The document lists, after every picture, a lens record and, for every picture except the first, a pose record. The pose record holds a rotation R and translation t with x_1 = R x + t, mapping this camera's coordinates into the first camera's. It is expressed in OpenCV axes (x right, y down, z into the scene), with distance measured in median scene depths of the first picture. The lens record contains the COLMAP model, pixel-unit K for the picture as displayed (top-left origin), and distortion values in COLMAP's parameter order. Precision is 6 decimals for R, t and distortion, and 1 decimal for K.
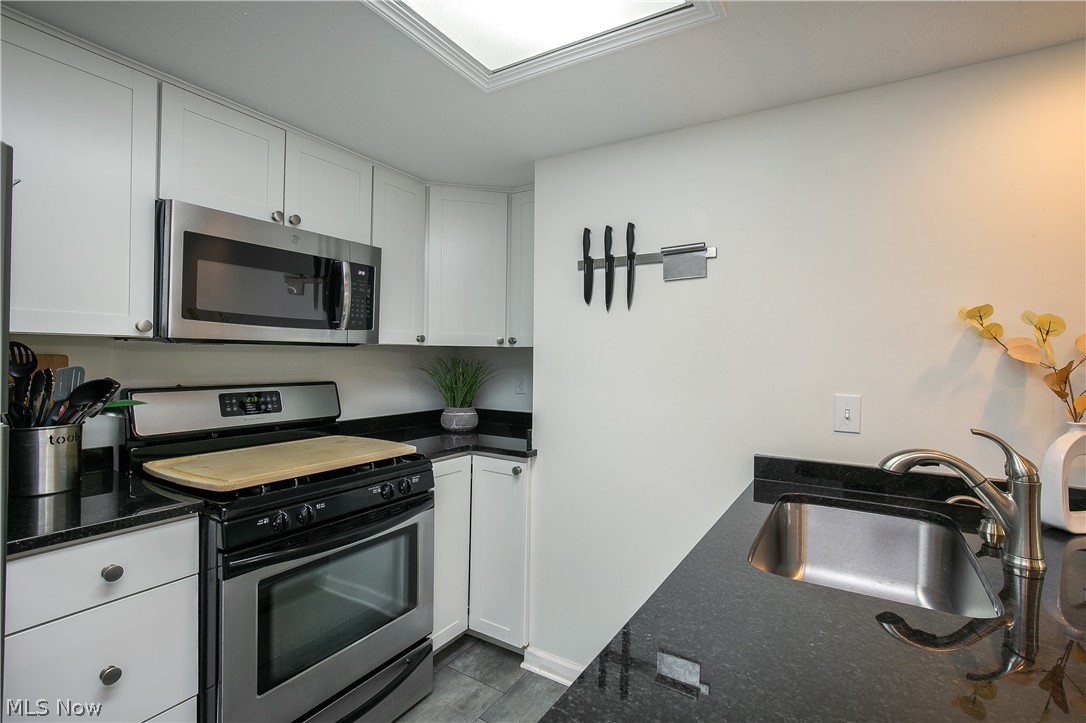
lens RADIAL K [[502.4, 0, 545.0], [0, 502.4, 359.3], [0, 0, 1]] dist [-0.010988, 0.000717]
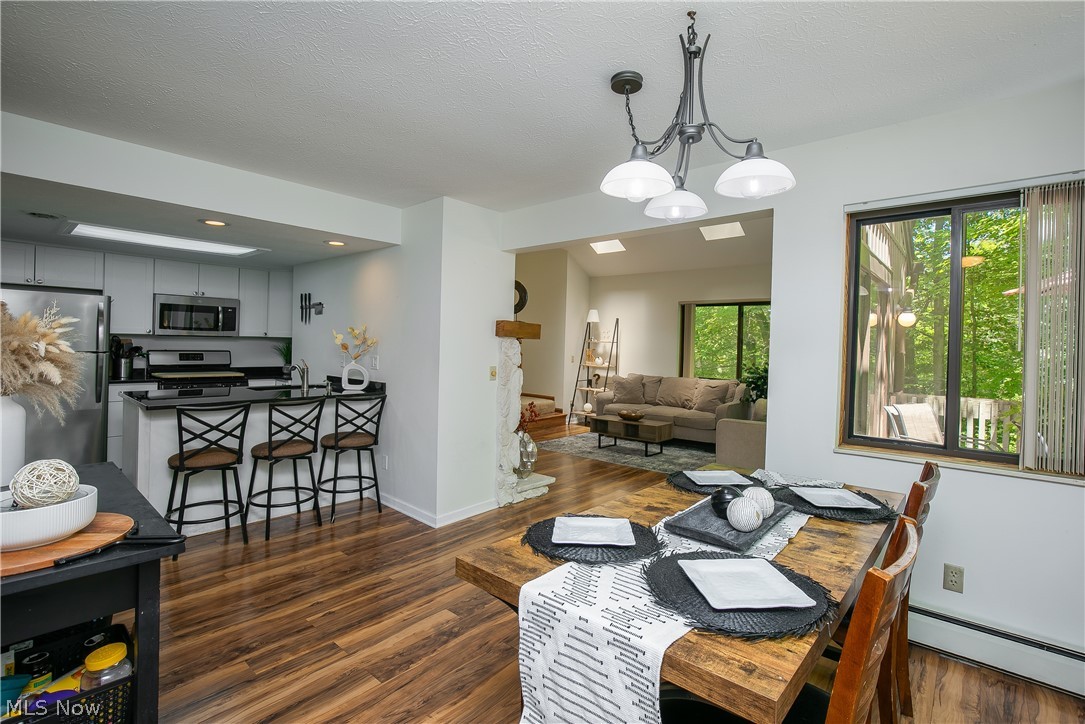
lens RADIAL K [[501.3, 0, 544.7], [0, 501.3, 330.7], [0, 0, 1]] dist [0.000232, 0.000090]
pose [[0.985049, 0.005632, -0.172182, 2.202016], [-0.011062, 0.999471, -0.030597, 0.004867], [0.171919, 0.032044, 0.984590, -1.712402]]
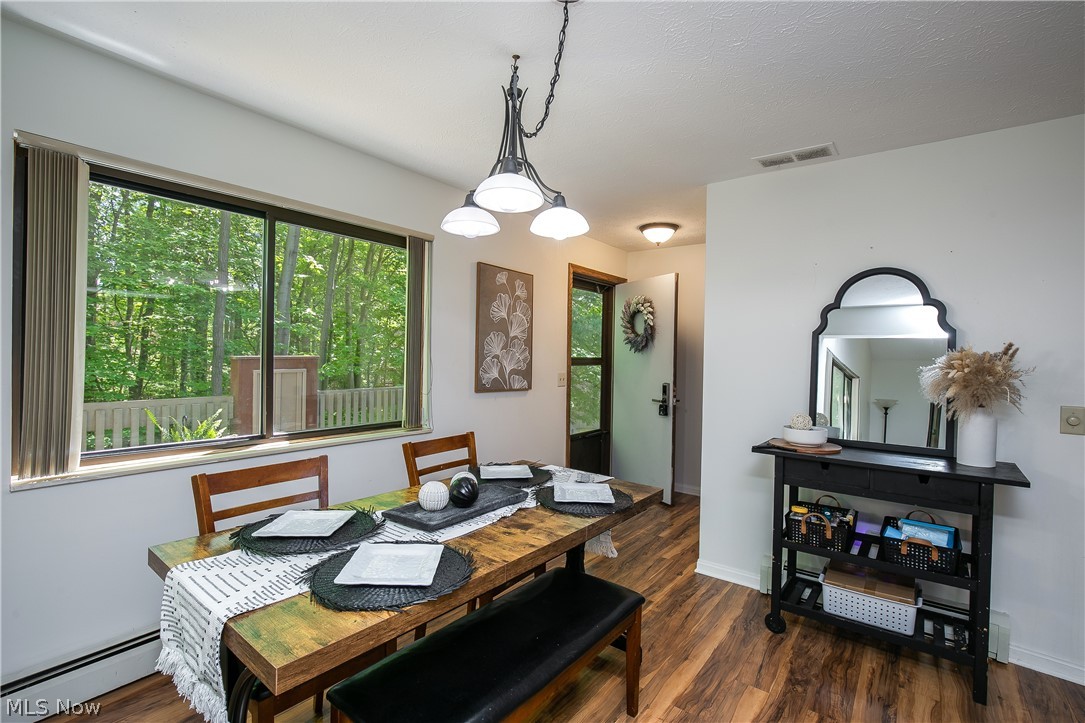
lens RADIAL K [[498.8, 0, 544.8], [0, 498.8, 360.2], [0, 0, 1]] dist [-0.021033, 0.000347]
pose [[-0.994117, -0.031168, 0.103734, 2.113483], [-0.030526, 0.999504, 0.007770, 0.015953], [-0.103925, 0.004557, -0.994575, 0.399662]]
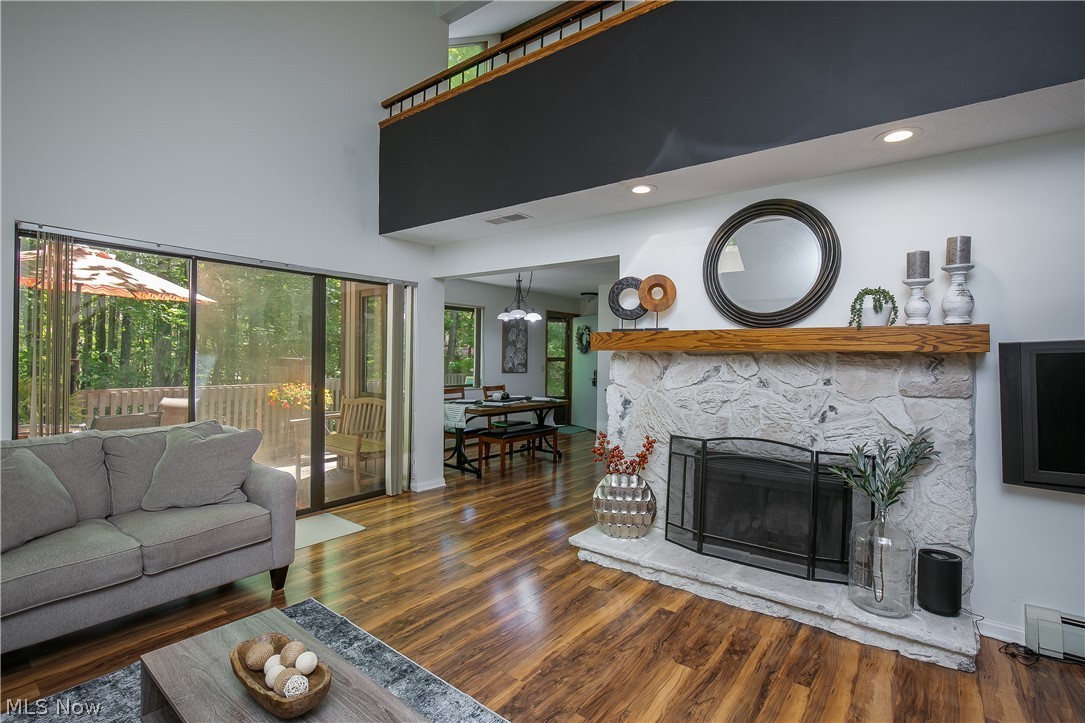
lens RADIAL K [[510.2, 0, 546.3], [0, 510.2, 356.3], [0, 0, 1]] dist [-0.000081, -0.000008]
pose [[-0.993630, -0.027352, 0.109324, 1.676510], [-0.027411, 0.999624, 0.000957, 0.000913], [-0.109309, -0.002046, -0.994006, 3.094923]]
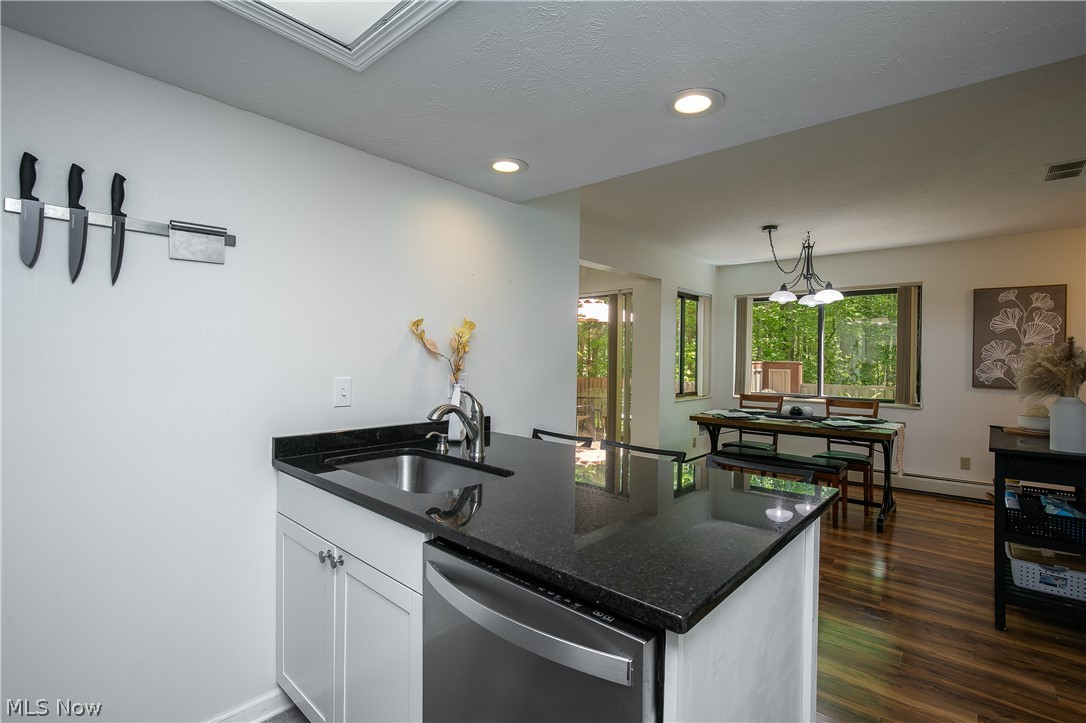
lens RADIAL K [[510.6, 0, 546.8], [0, 510.6, 356.3], [0, 0, 1]] dist [-0.000081, -0.000008]
pose [[0.164671, -0.011234, 0.986285, -0.547658], [-0.010803, 0.999855, 0.013193, -0.007759], [-0.986289, -0.012827, 0.164526, 0.225767]]
